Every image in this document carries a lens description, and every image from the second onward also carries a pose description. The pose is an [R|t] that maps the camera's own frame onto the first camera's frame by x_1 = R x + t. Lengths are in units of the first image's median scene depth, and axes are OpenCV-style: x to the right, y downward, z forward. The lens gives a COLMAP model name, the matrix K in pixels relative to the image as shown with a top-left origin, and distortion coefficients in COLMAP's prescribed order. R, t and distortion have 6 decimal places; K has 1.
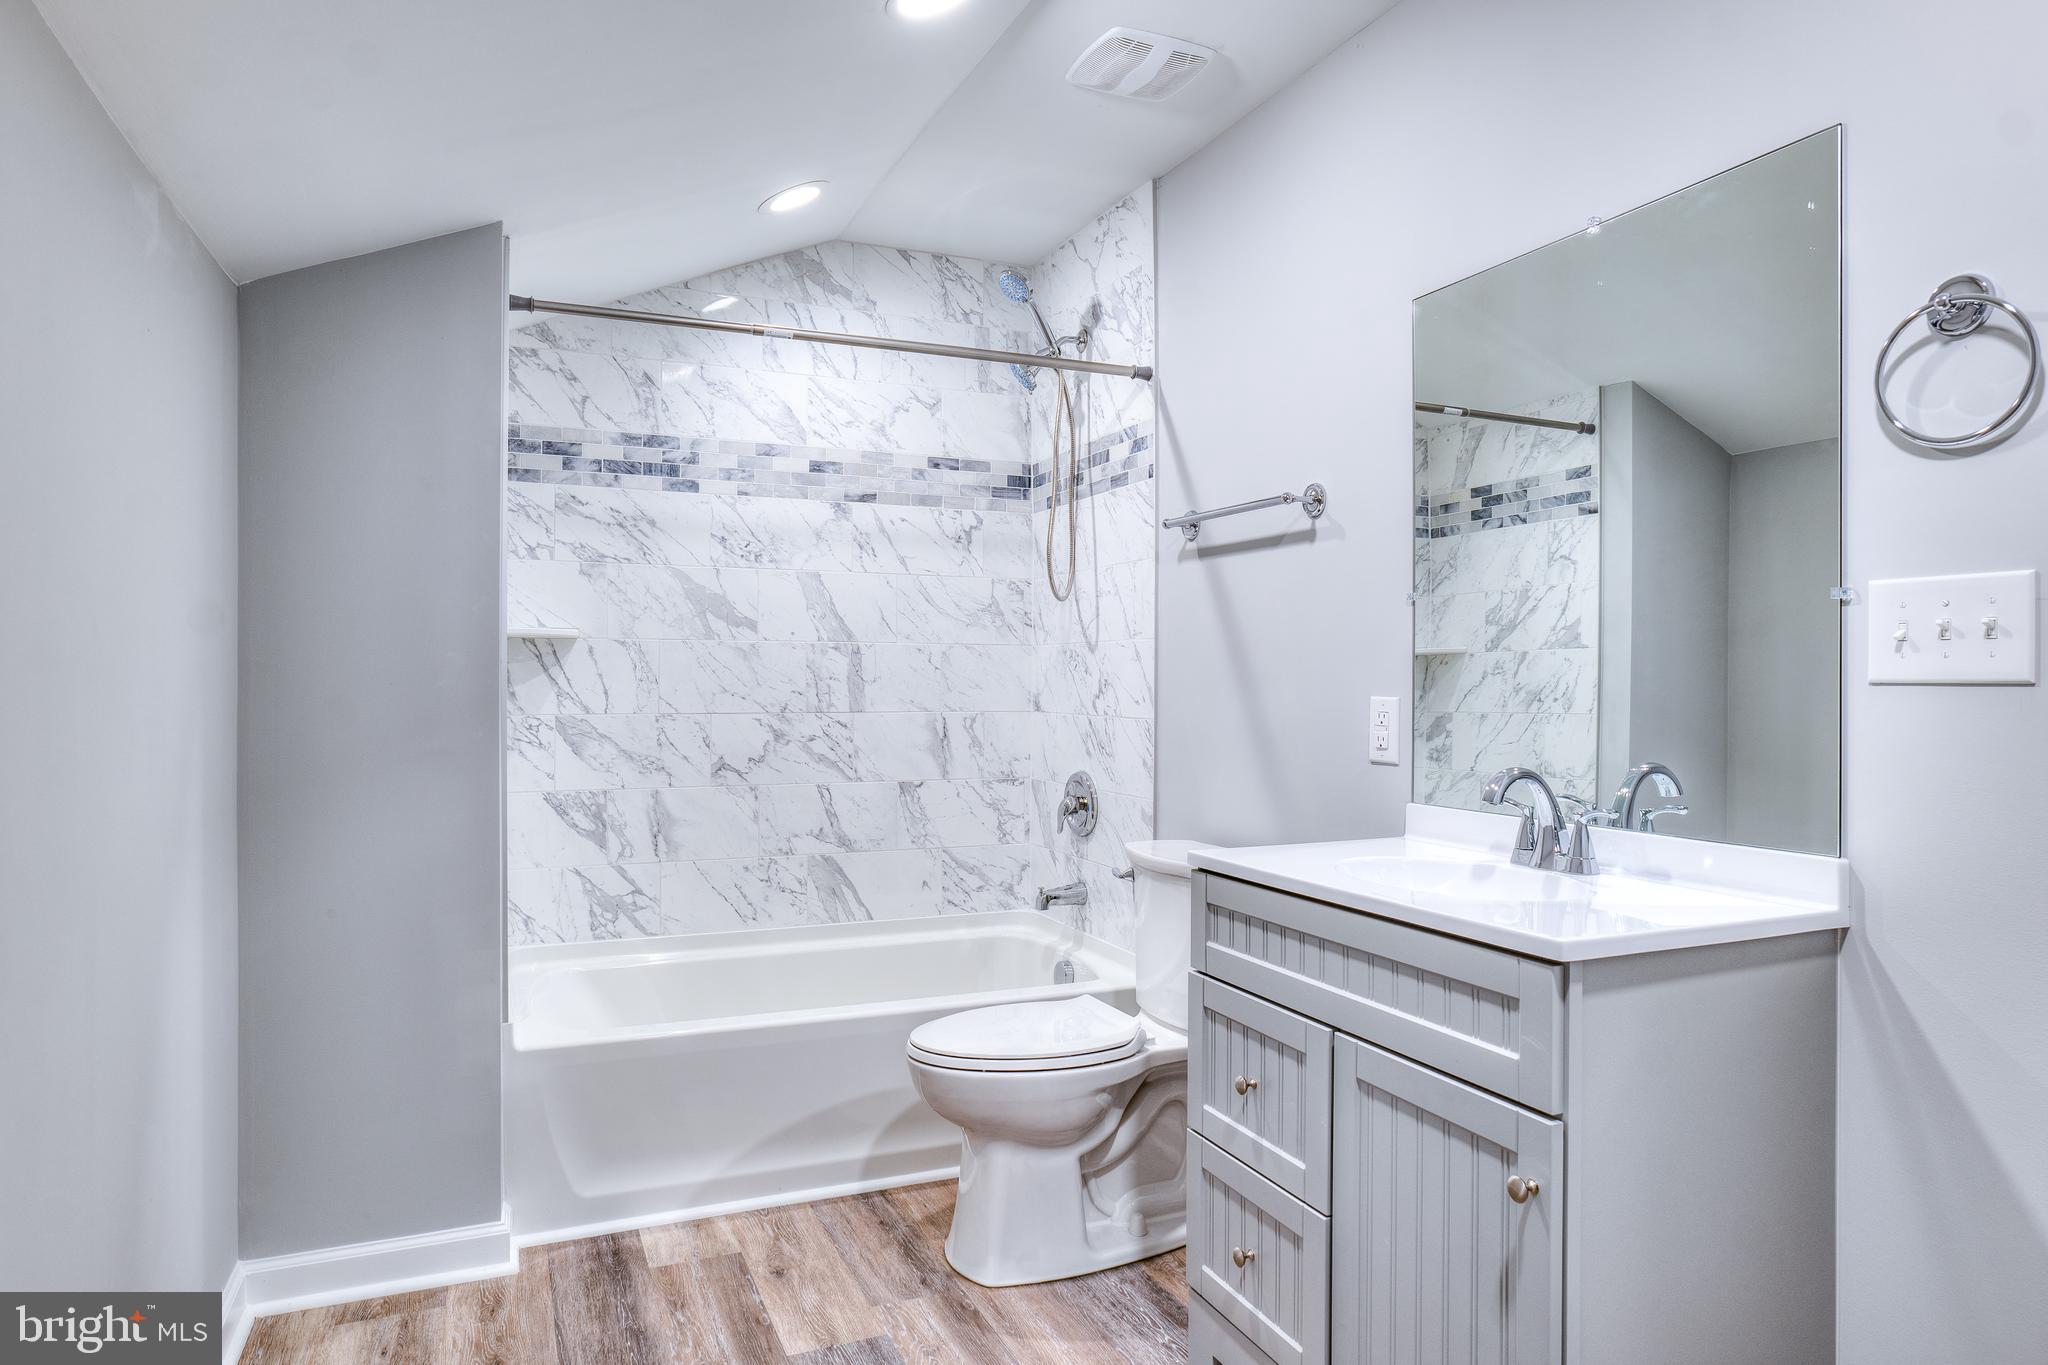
lens RADIAL K [[1218.9, 0, 1003.2], [0, 1218.9, 676.0], [0, 0, 1]] dist [-0.047633, 0.027852]
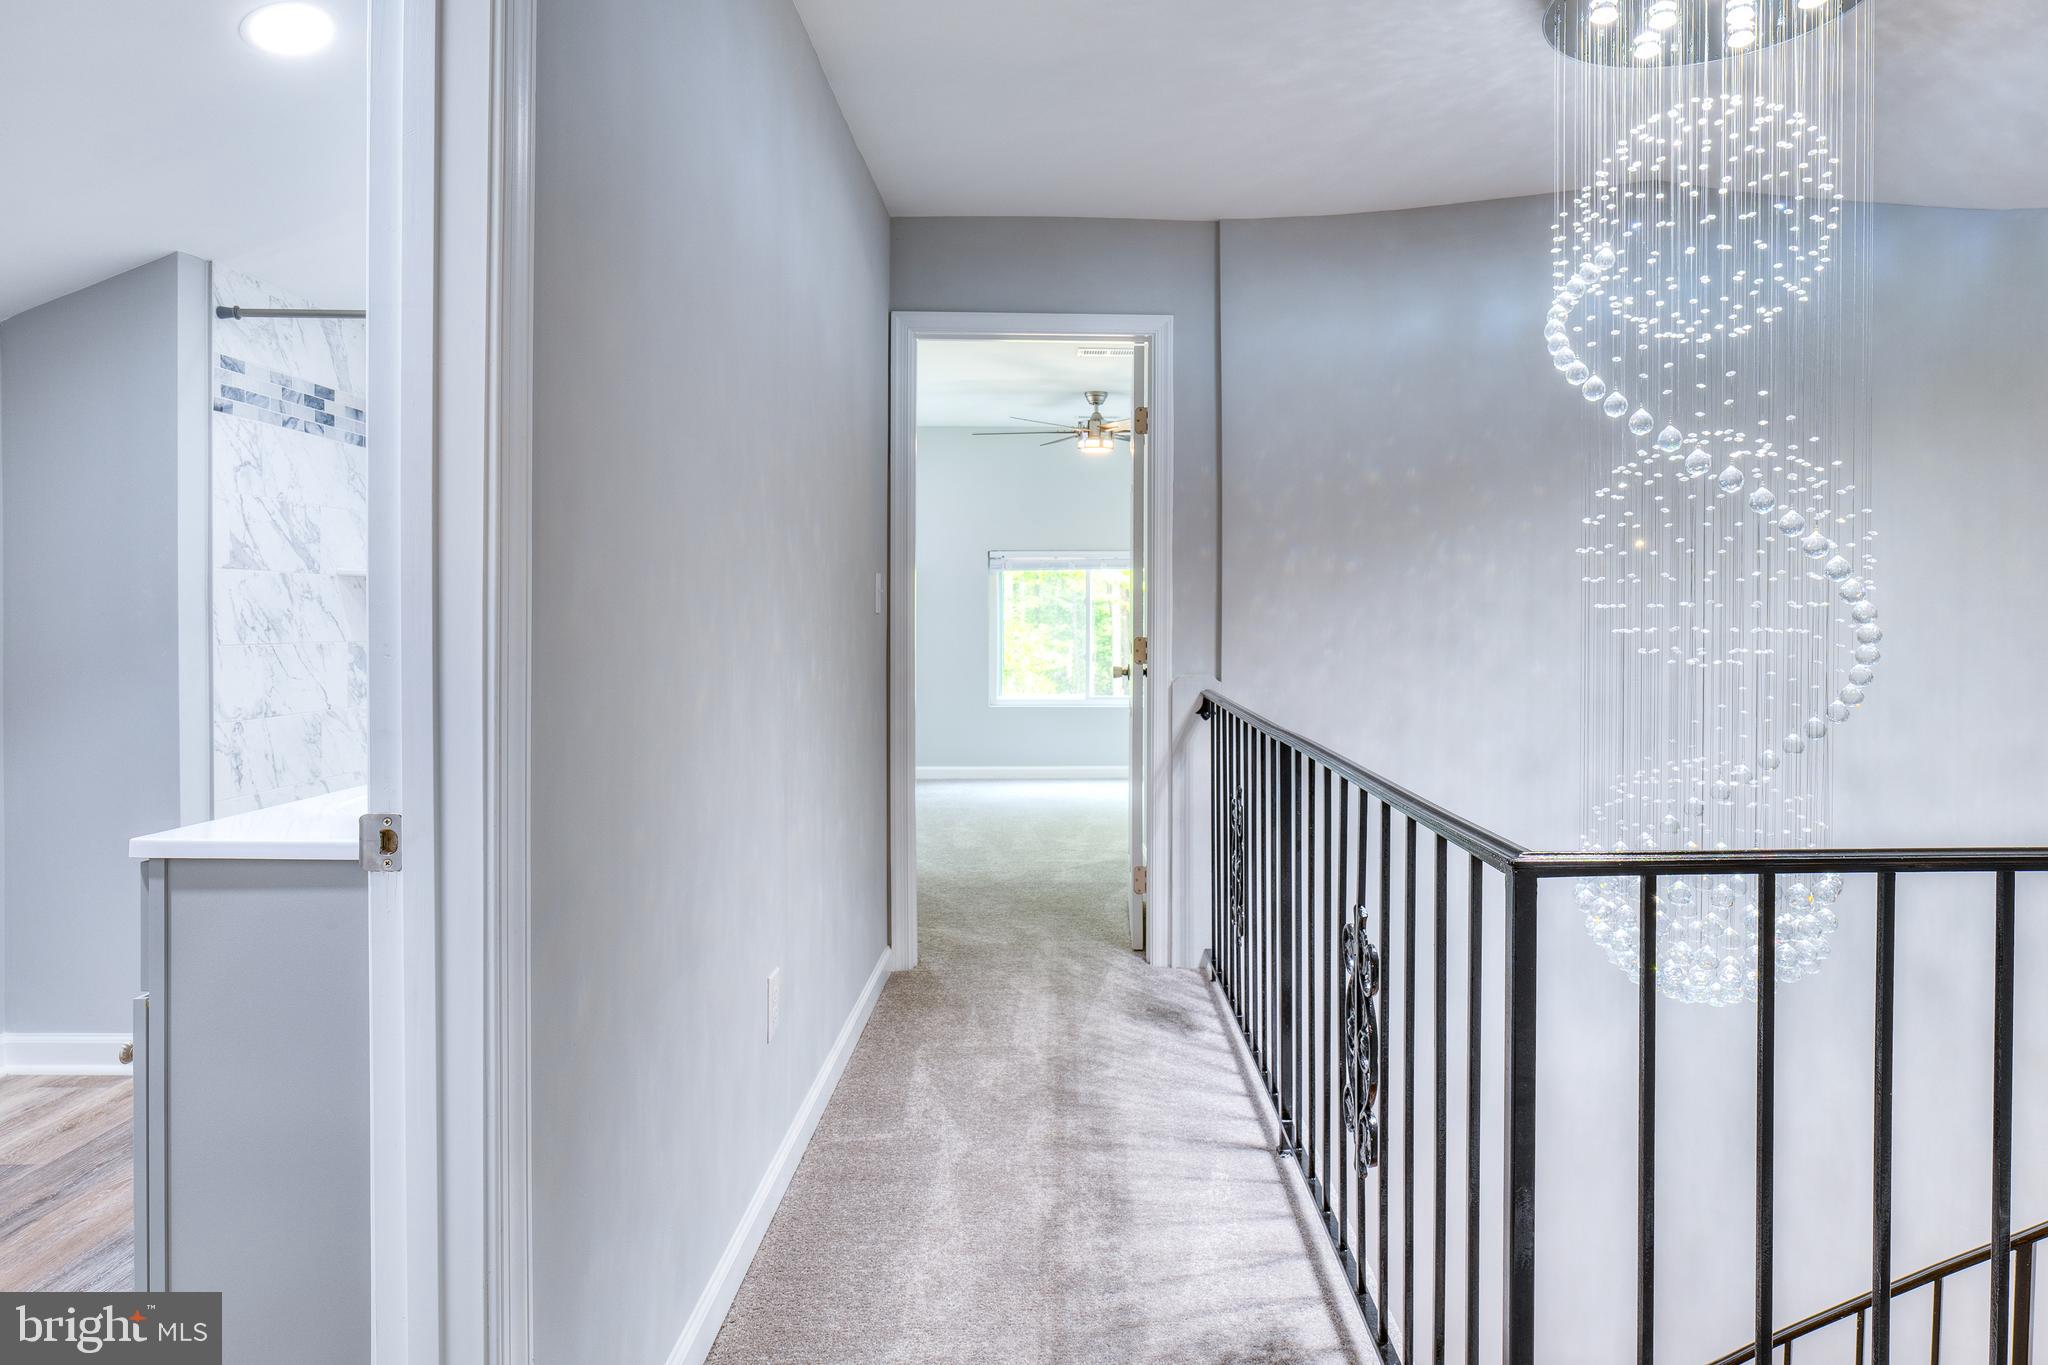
lens RADIAL K [[1218.9, 0, 1028.9], [0, 1218.9, 623.0], [0, 0, 1]] dist [-0.047633, 0.027852]
pose [[0.927991, -0.001800, -0.372599, 0.654234], [0.006089, 0.999928, 0.010334, 0.005903], [0.372554, -0.011858, 0.927935, 0.113924]]
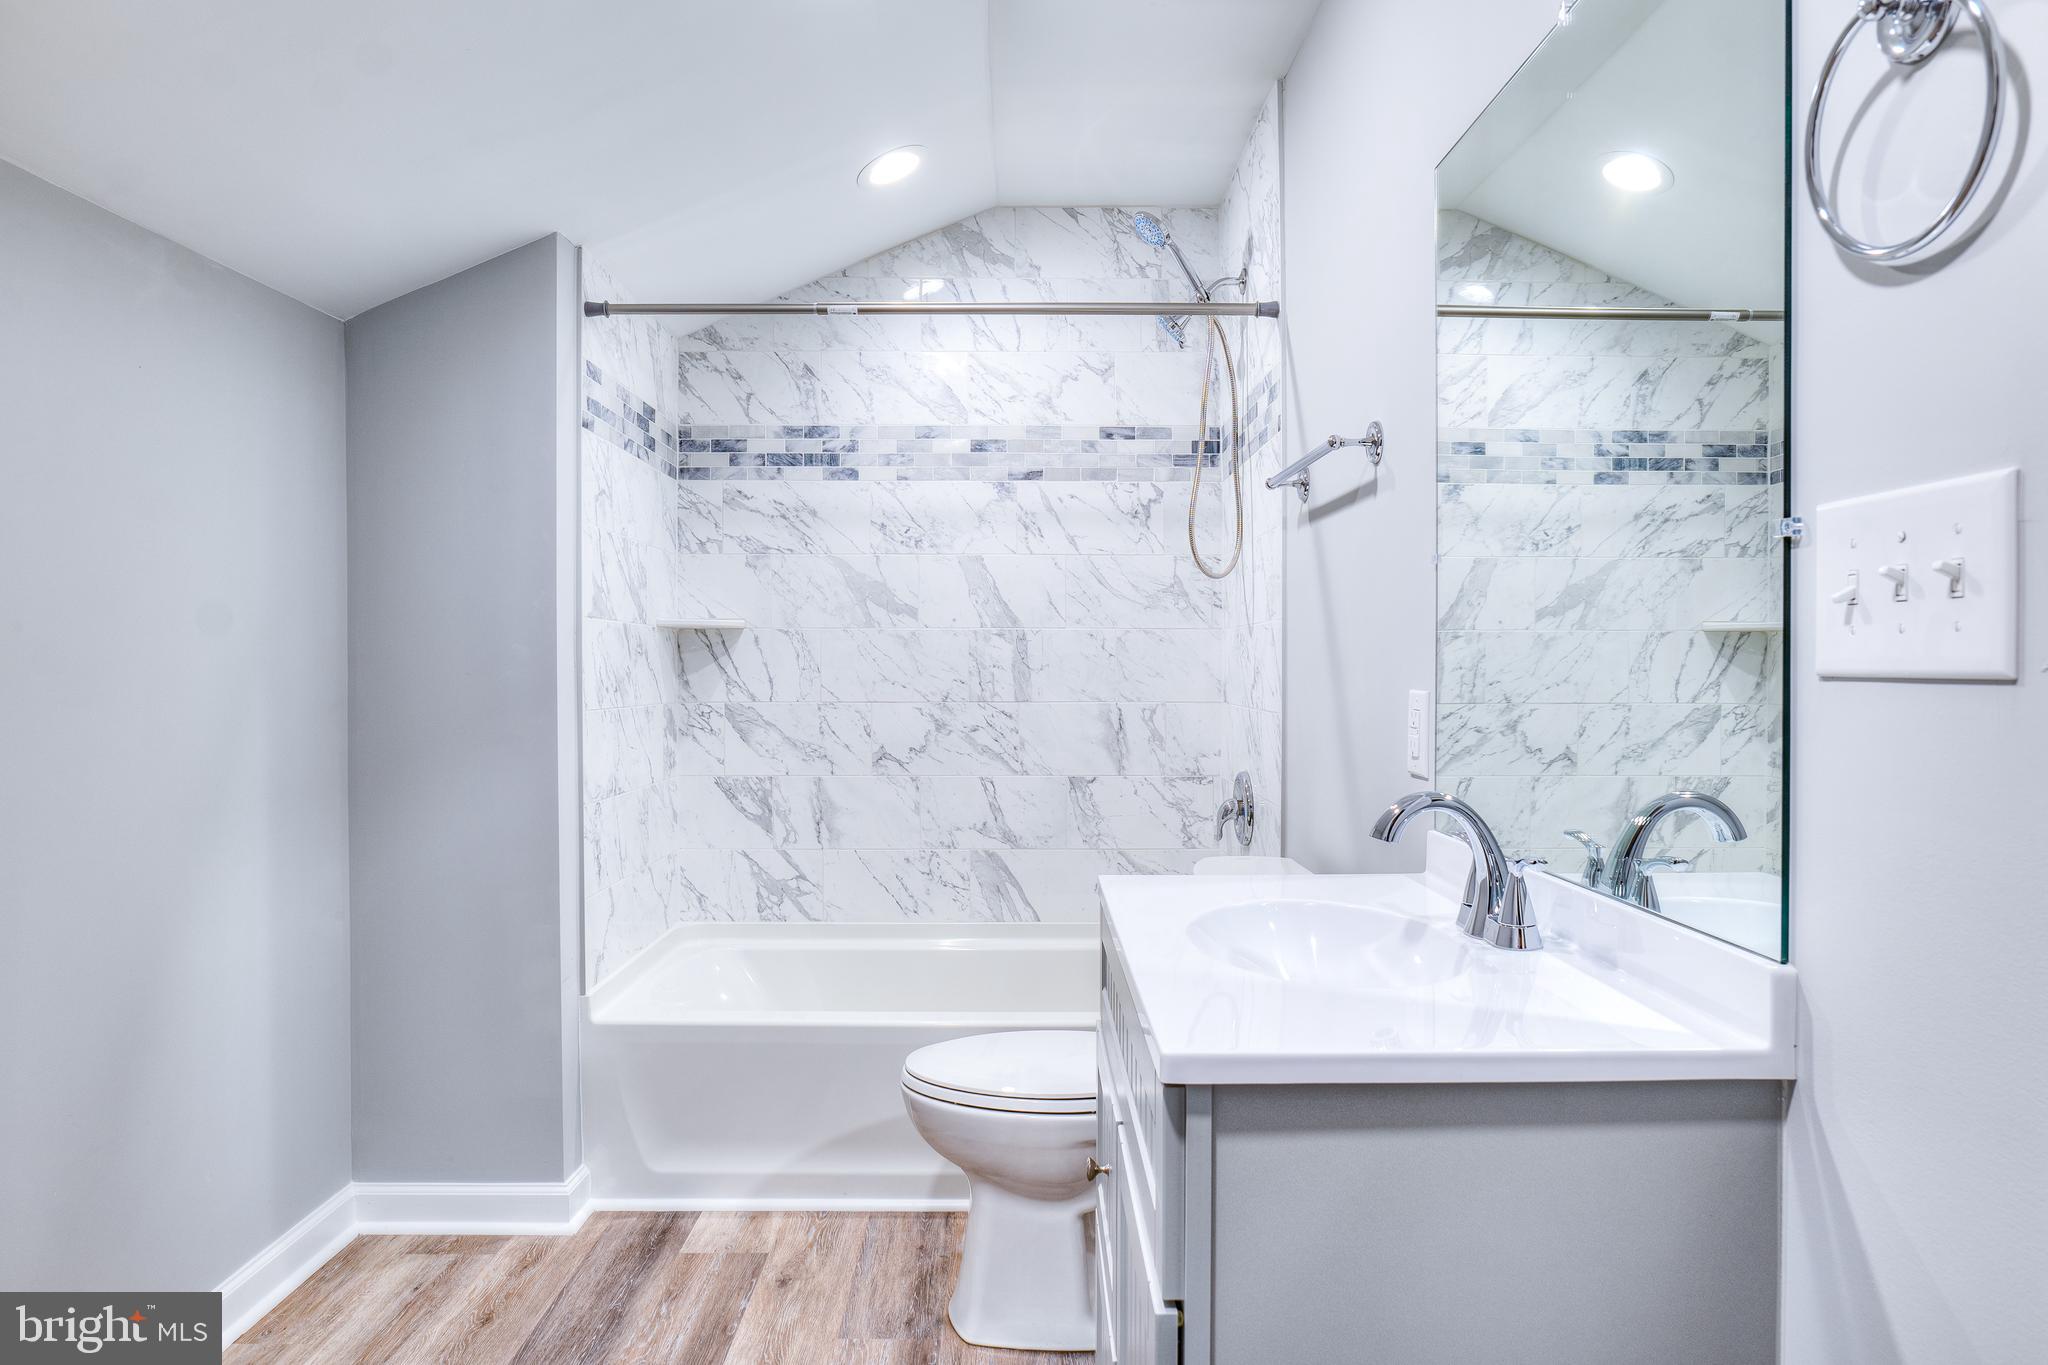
lens RADIAL K [[1218.9, 0, 1009.5], [0, 1218.9, 670.0], [0, 0, 1]] dist [-0.047633, 0.027852]
pose [[0.923511, -0.001211, -0.383569, 0.257615], [0.003859, 0.999974, 0.006134, -0.001095], [0.383552, -0.007145, 0.923492, 0.131086]]
